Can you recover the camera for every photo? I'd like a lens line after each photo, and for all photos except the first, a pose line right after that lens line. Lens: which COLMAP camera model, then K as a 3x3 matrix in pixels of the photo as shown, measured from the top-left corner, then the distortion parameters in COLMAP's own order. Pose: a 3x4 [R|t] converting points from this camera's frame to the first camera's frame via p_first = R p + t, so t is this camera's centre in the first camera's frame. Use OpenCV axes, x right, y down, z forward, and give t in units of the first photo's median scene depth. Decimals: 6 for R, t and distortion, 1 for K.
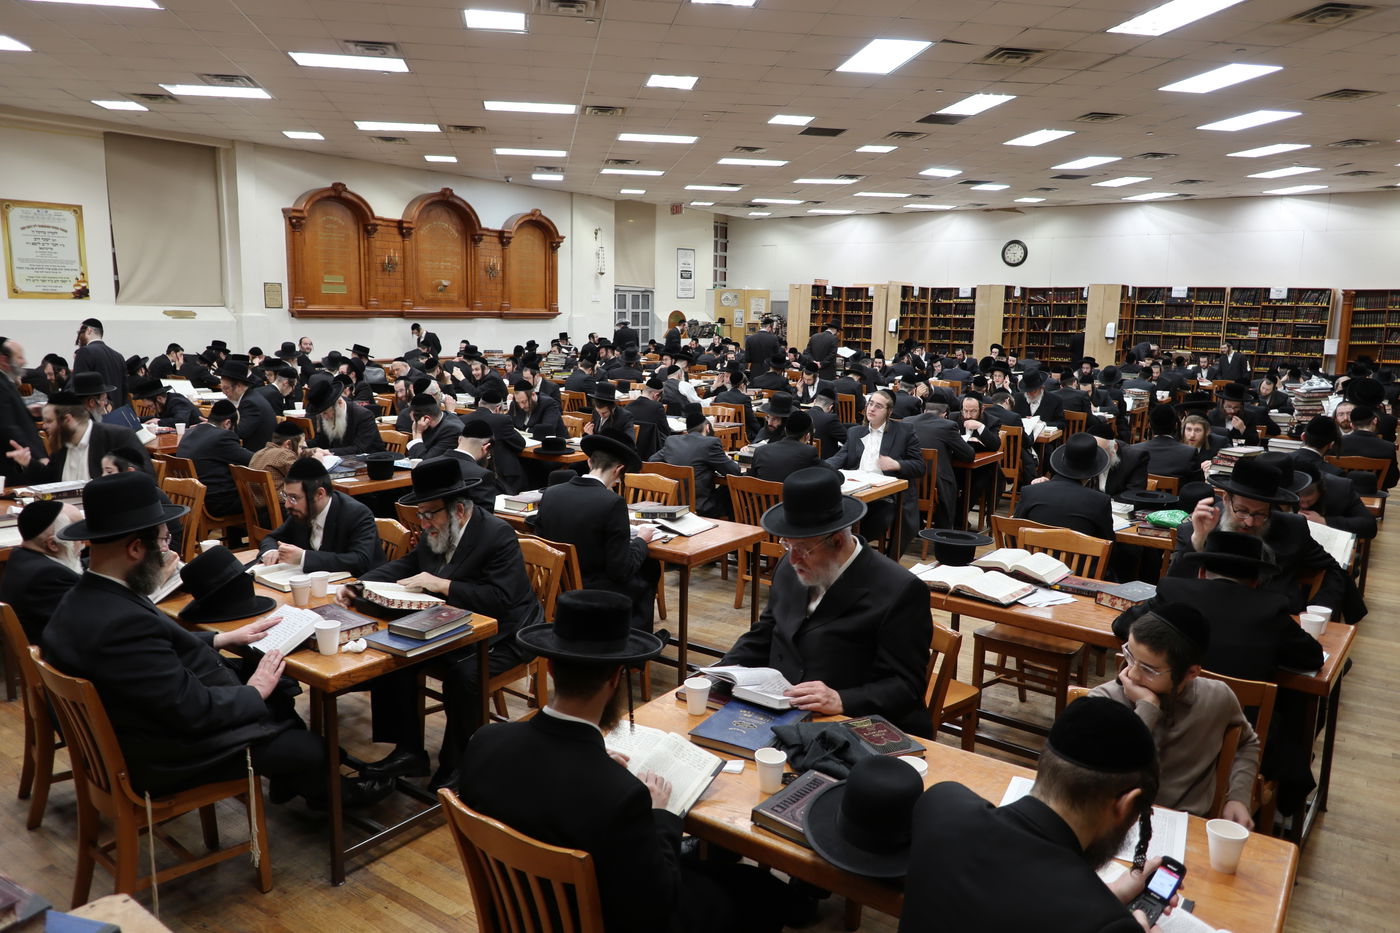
lens RADIAL K [[986.3, 0, 700.0], [0, 986.3, 466.5], [0, 0, 1]] dist [-0.013241, 0.002743]
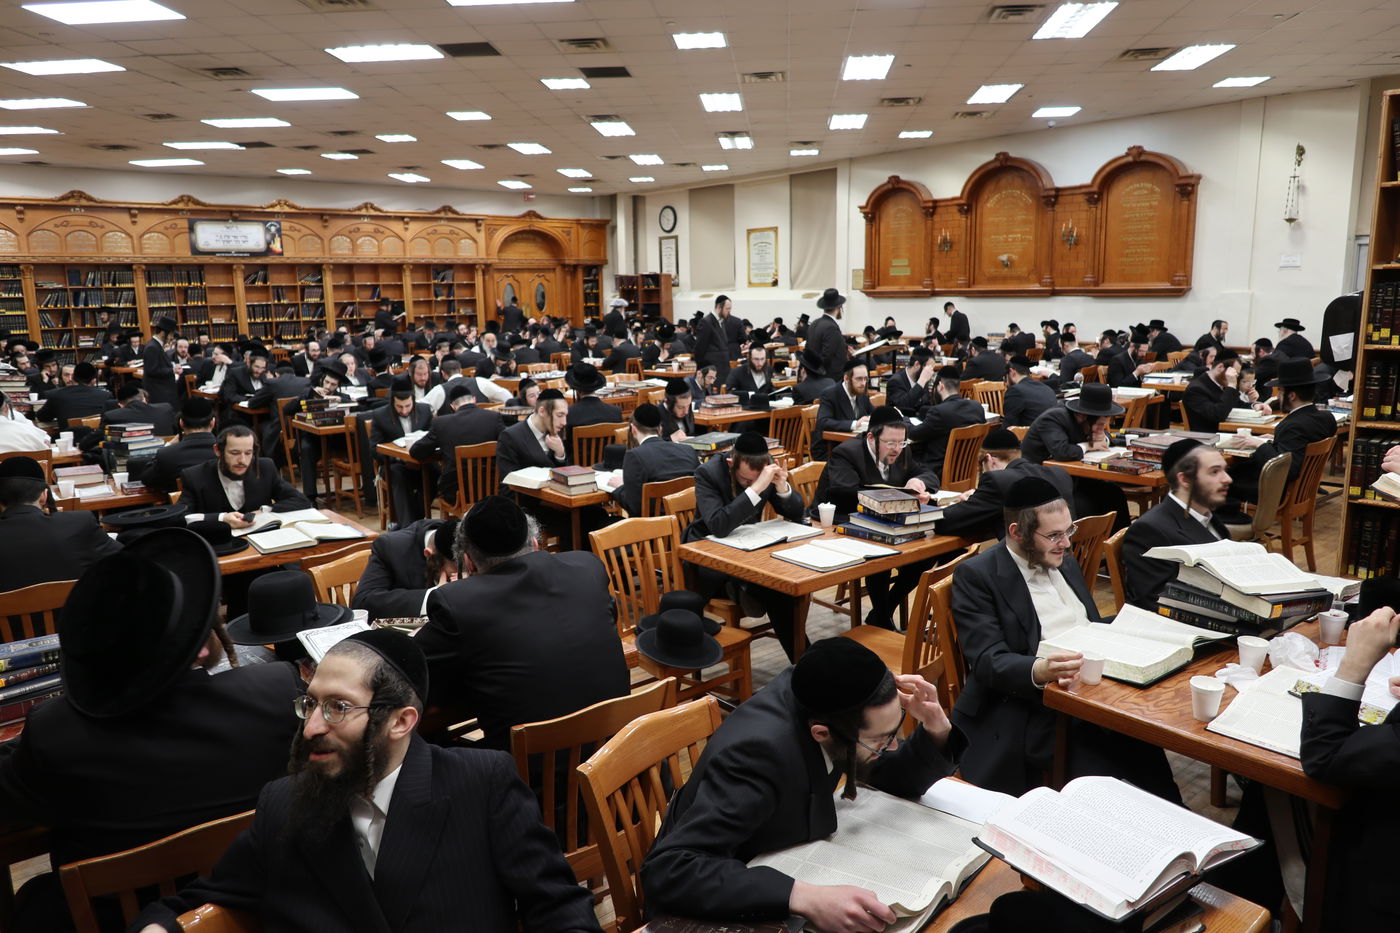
lens RADIAL K [[986.3, 0, 700.0], [0, 986.3, 466.5], [0, 0, 1]] dist [-0.013241, 0.002743]
pose [[-0.256539, 0.162230, -0.952822, 0.789670], [-0.132839, 0.970540, 0.201012, -0.161179], [0.957362, 0.178139, -0.227431, 1.083620]]
